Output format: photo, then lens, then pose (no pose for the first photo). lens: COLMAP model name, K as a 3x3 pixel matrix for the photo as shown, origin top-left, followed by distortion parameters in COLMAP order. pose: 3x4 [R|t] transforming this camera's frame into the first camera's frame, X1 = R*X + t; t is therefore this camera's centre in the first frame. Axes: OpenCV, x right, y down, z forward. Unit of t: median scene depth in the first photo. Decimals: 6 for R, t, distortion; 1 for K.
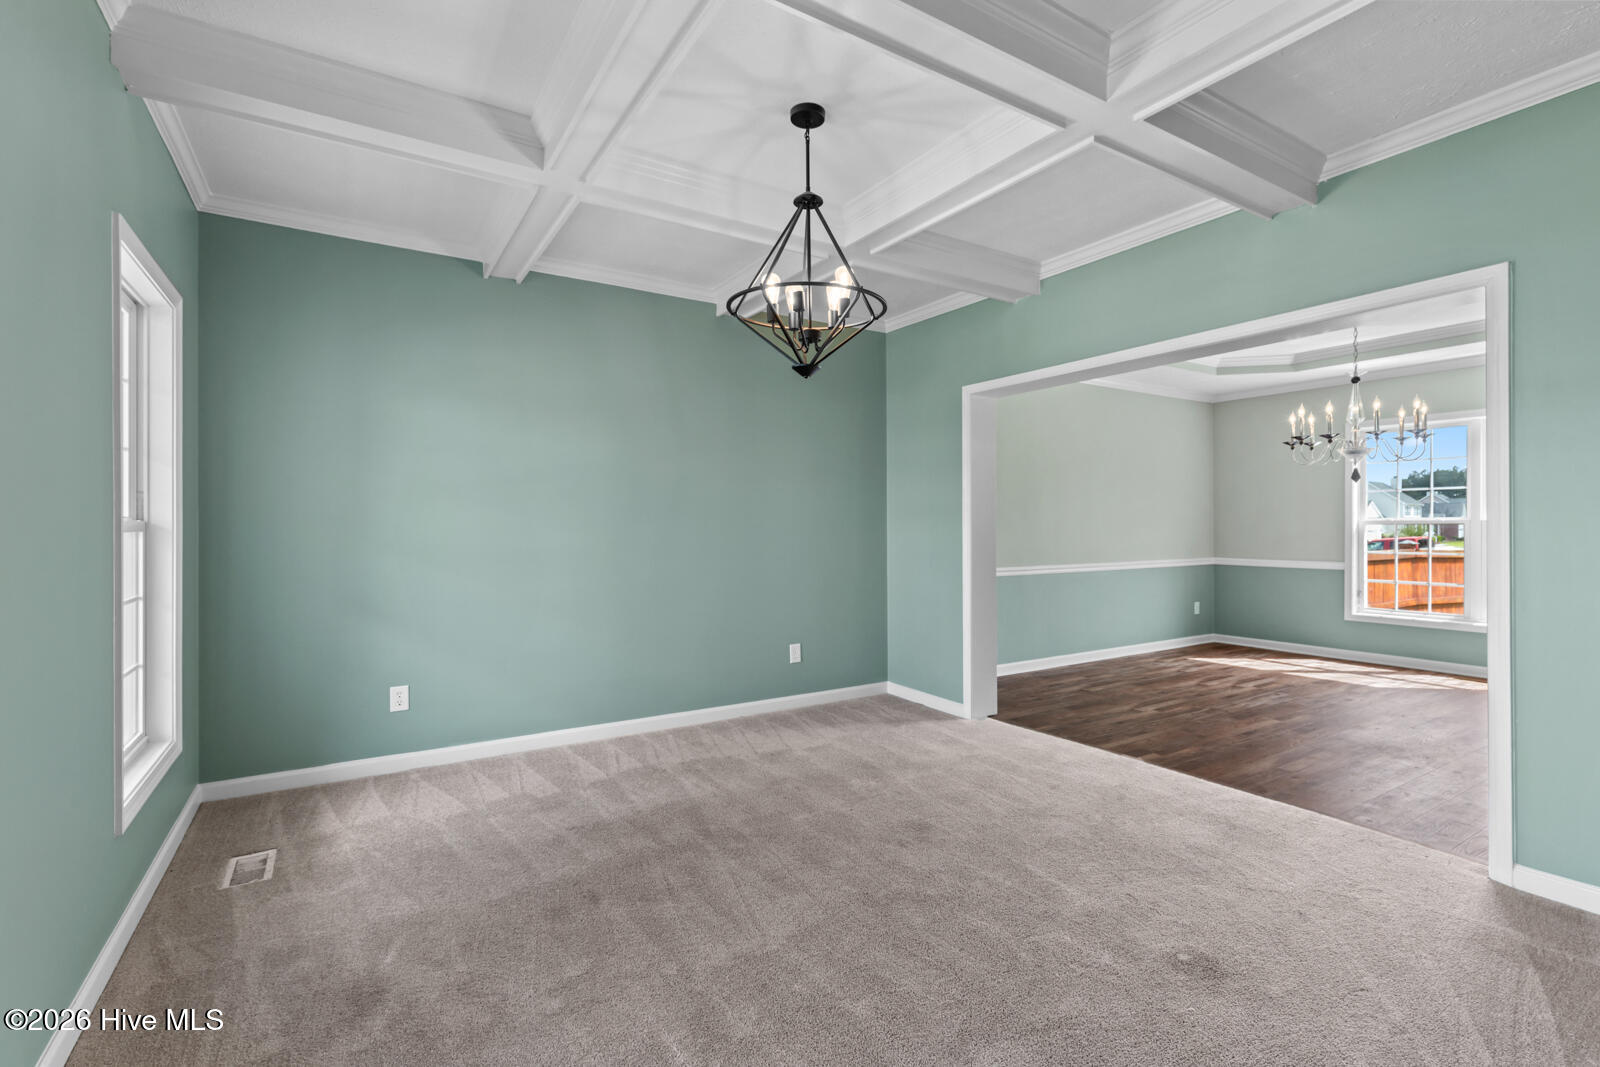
lens RADIAL K [[719.2, 0, 808.0], [0, 719.2, 526.1], [0, 0, 1]] dist [0.001297, -0.000448]
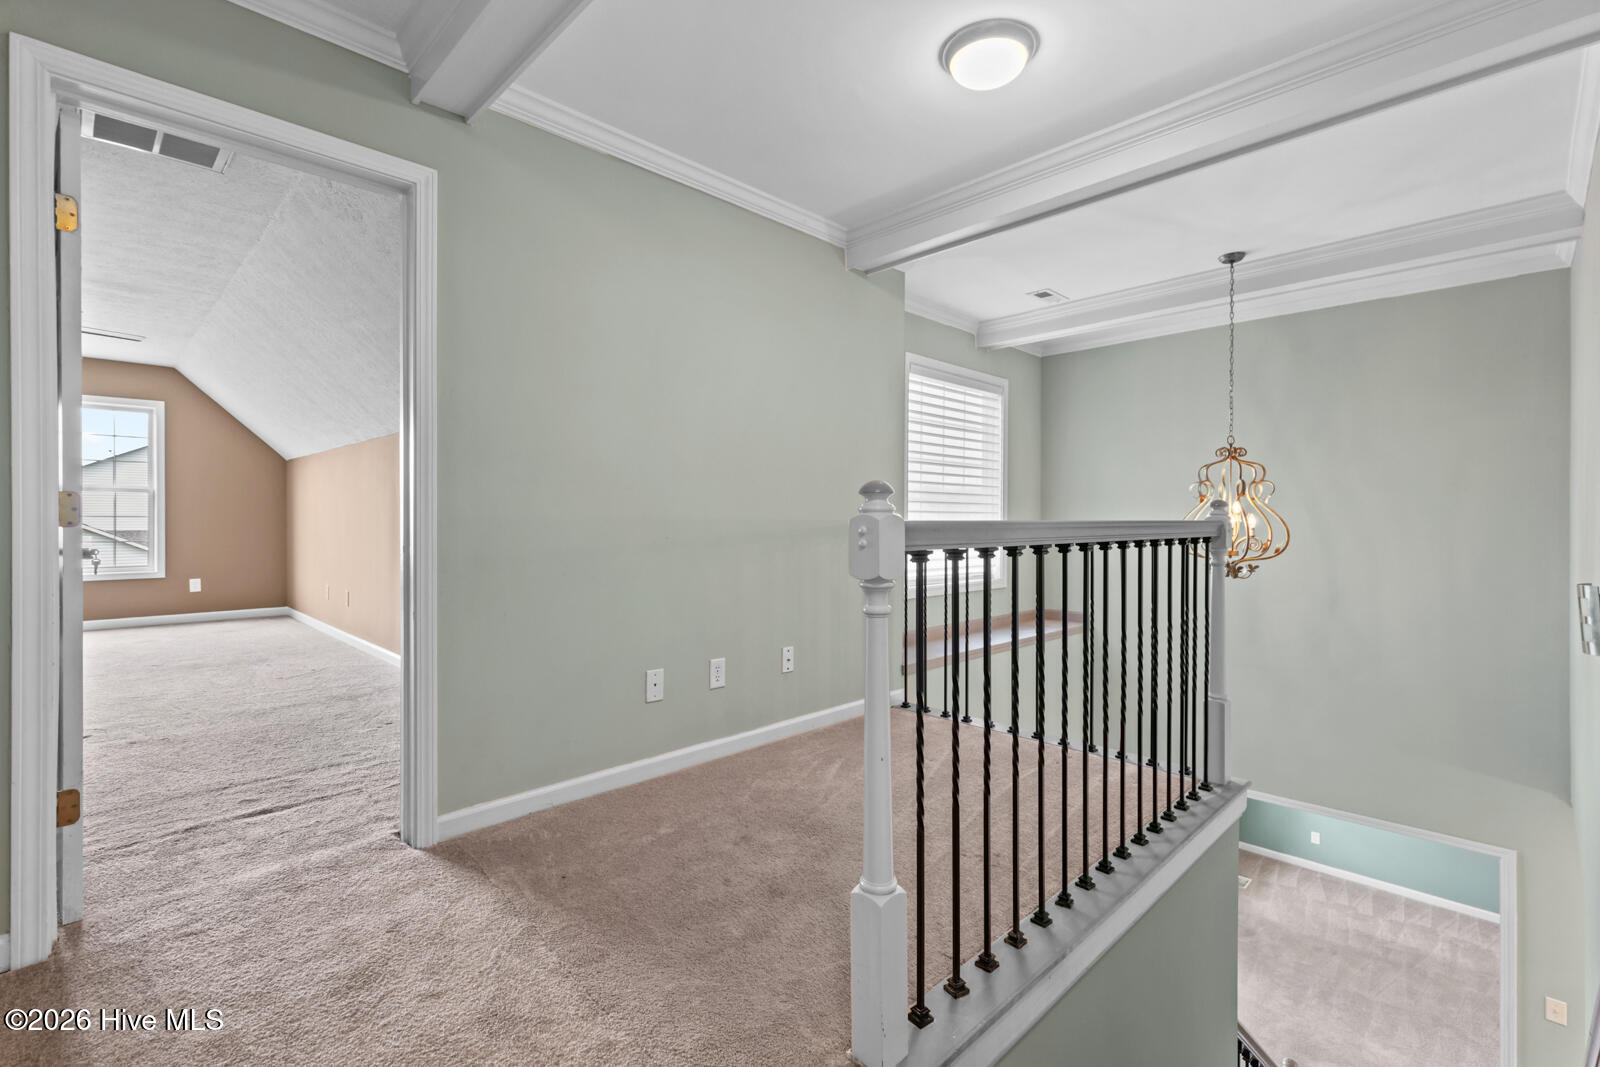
lens RADIAL K [[719.2, 0, 808.0], [0, 719.2, 526.1], [0, 0, 1]] dist [0.001297, -0.000448]
pose [[0.215393, 0.008413, -0.976491, 1.447983], [-0.004739, 0.999960, 0.007570, -0.843368], [0.976516, 0.002997, 0.215424, -1.172518]]
